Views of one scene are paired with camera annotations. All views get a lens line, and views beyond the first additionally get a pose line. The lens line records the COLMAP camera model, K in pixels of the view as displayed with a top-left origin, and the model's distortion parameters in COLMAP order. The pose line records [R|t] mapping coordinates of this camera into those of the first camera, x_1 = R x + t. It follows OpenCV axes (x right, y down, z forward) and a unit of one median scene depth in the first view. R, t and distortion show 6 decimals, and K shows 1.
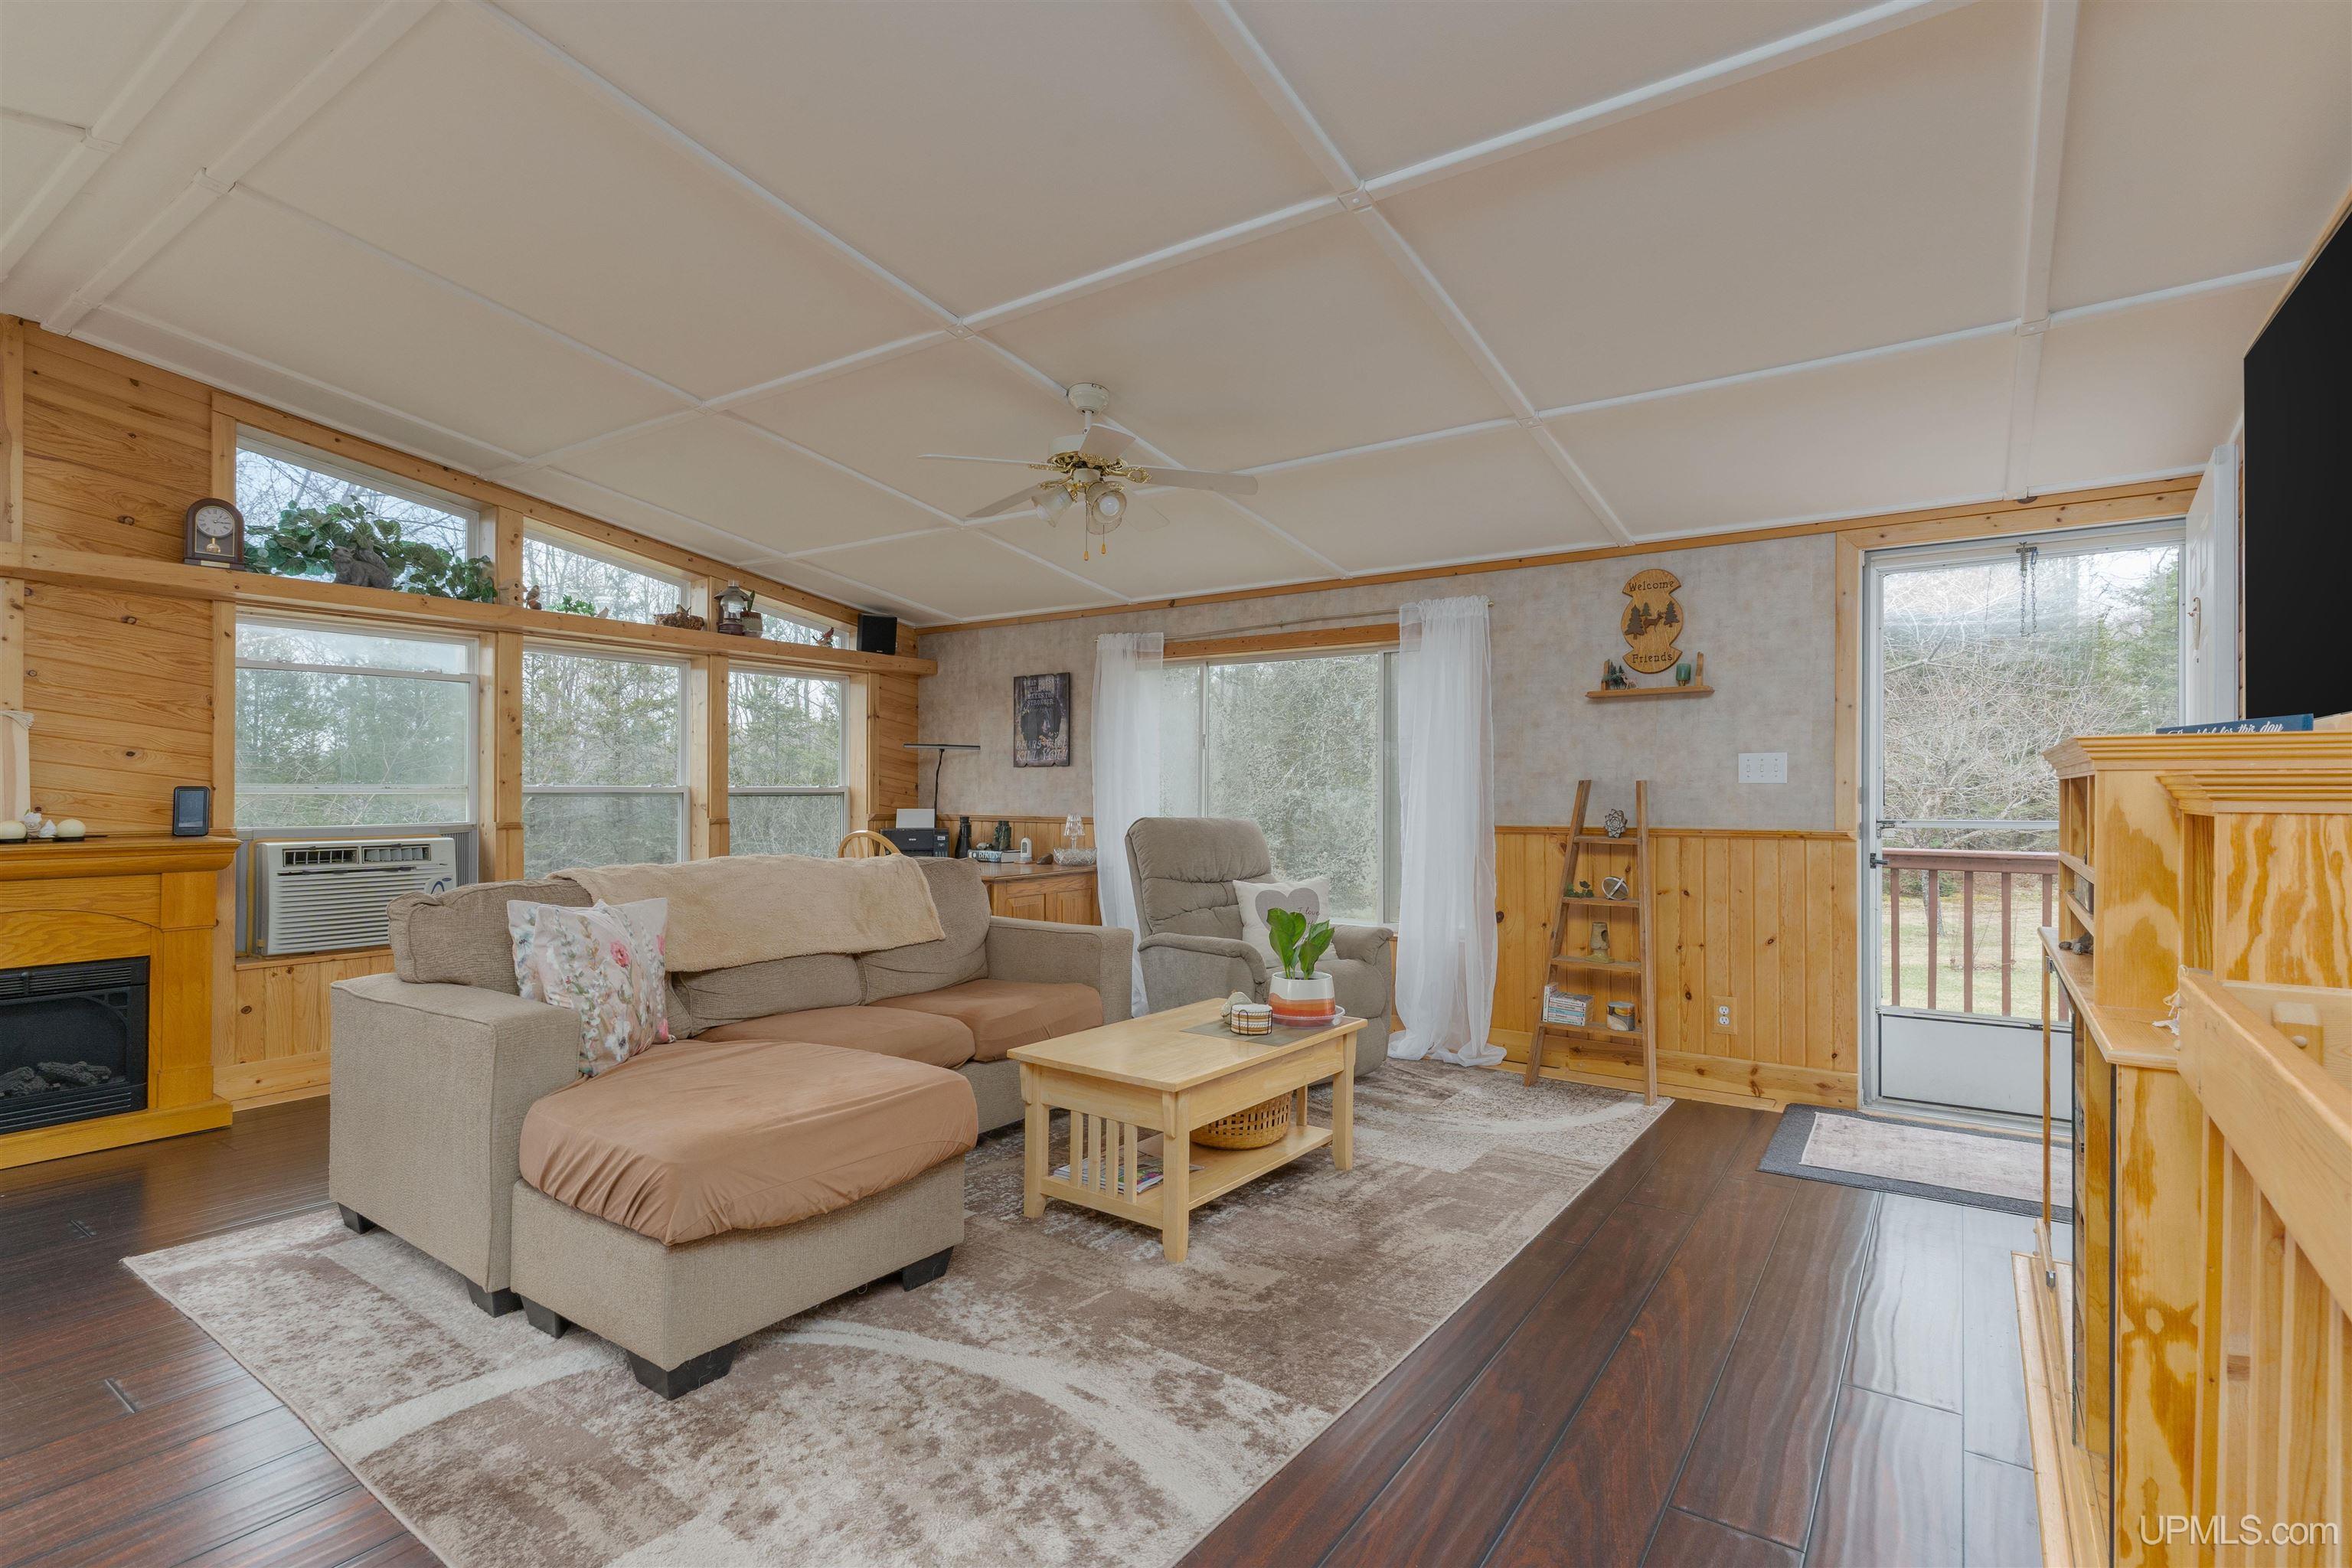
lens RADIAL K [[1124.2, 0, 1168.9], [0, 1124.2, 778.1], [0, 0, 1]] dist [0.001688, 0.000301]
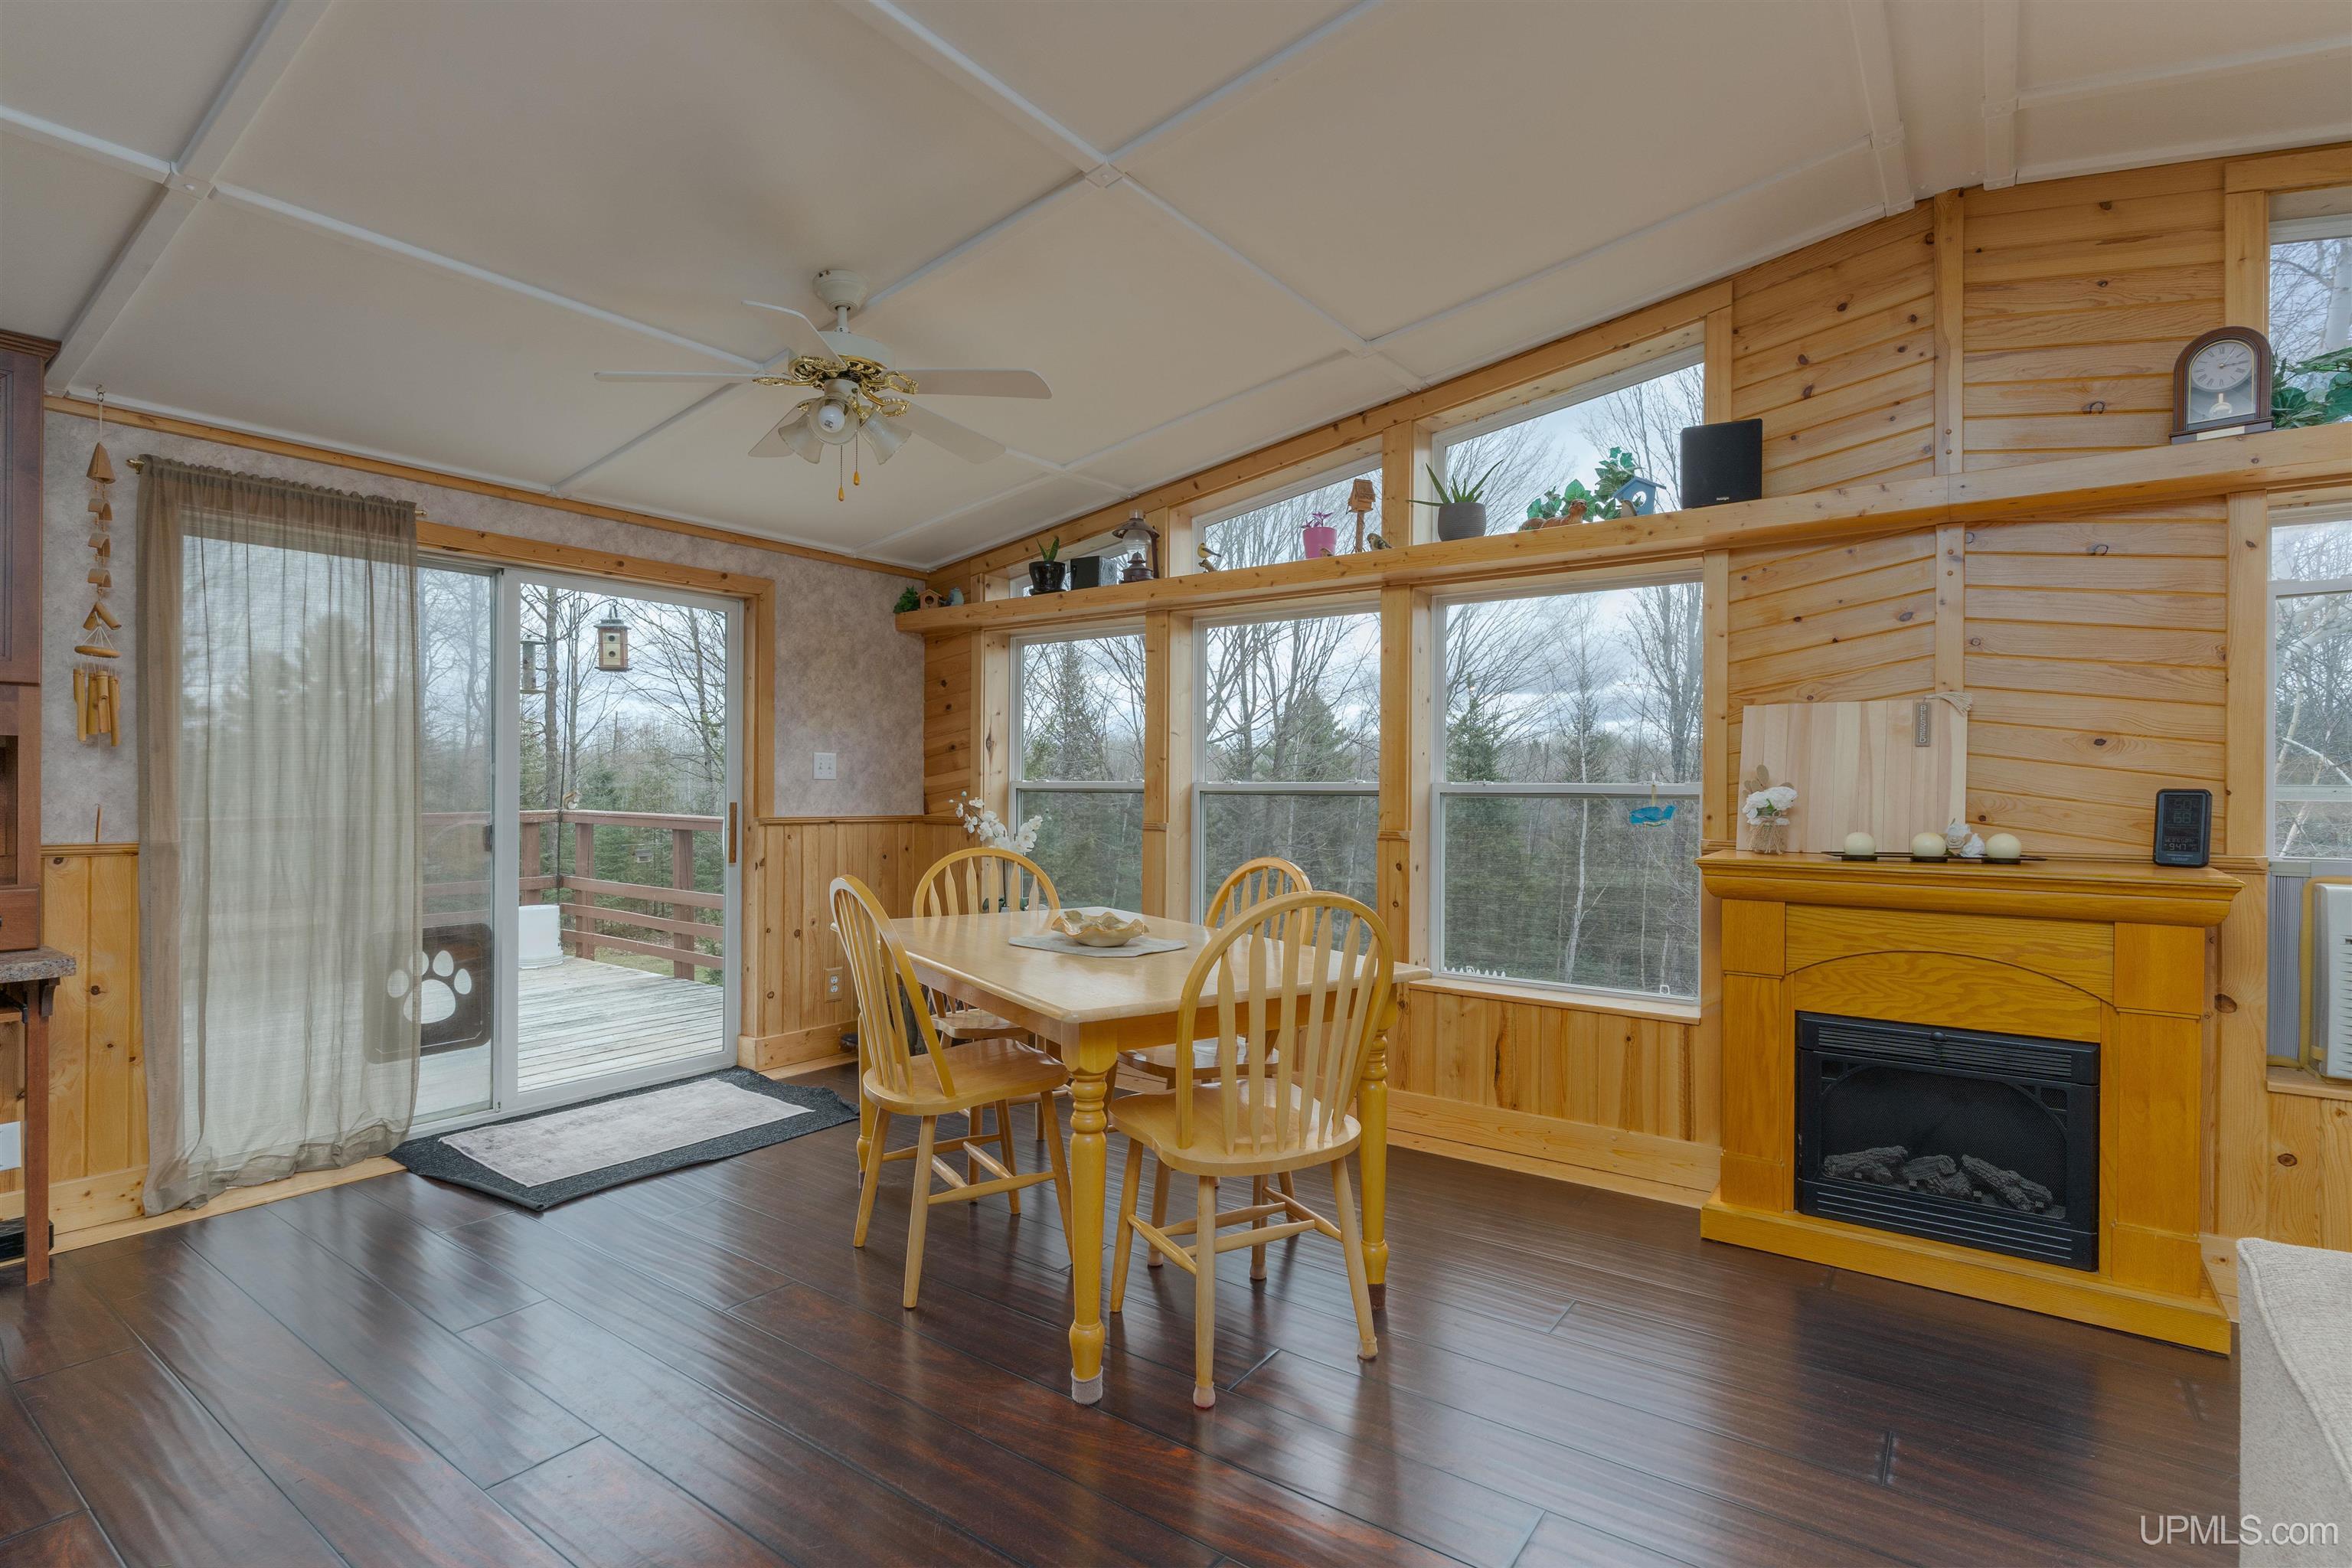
lens RADIAL K [[1124.2, 0, 1167.8], [0, 1124.2, 783.9], [0, 0, 1]] dist [0.001688, 0.000301]
pose [[-0.013160, -0.001152, -0.999913, -0.196796], [0.003772, 0.999992, -0.001202, 0.002653], [0.999906, -0.003788, -0.013155, 0.388372]]
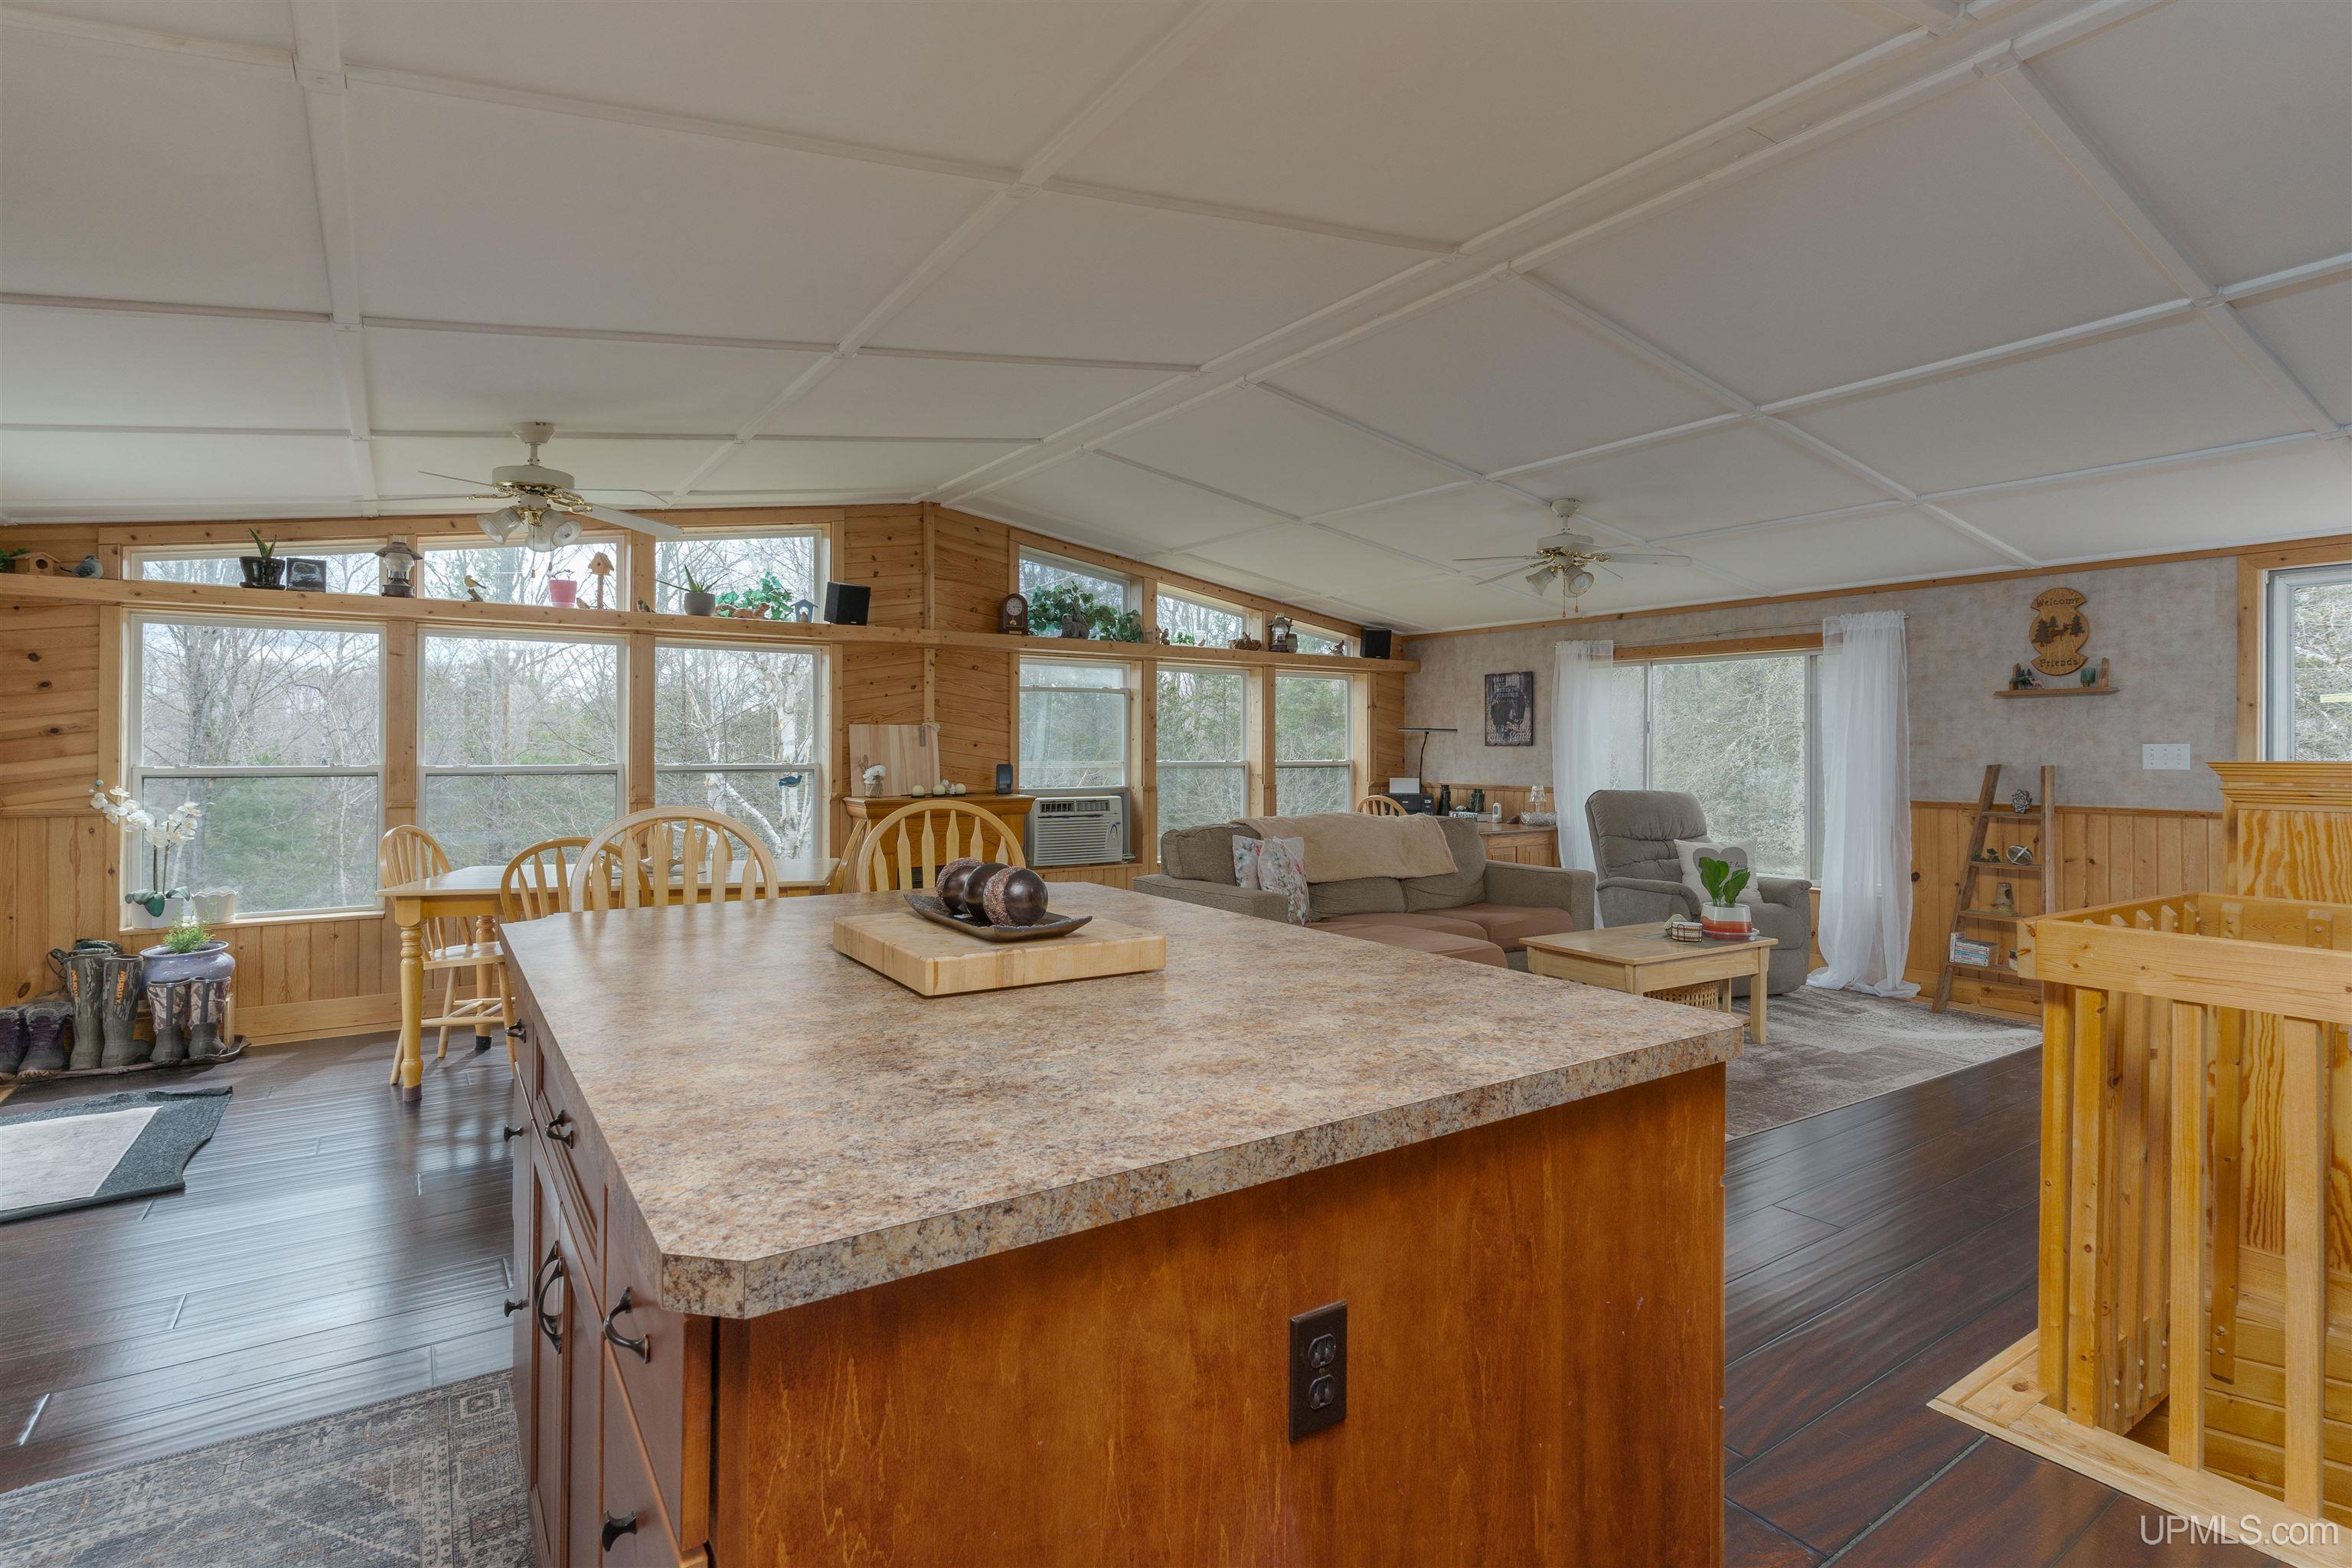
lens RADIAL K [[1124.2, 0, 1184.0], [0, 1124.2, 733.1], [0, 0, 1]] dist [0.001688, 0.000301]
pose [[0.937057, -0.002656, -0.349167, -0.021275], [0.001212, 0.999990, -0.004354, -0.029145], [0.349175, 0.003656, 0.937050, -0.448157]]
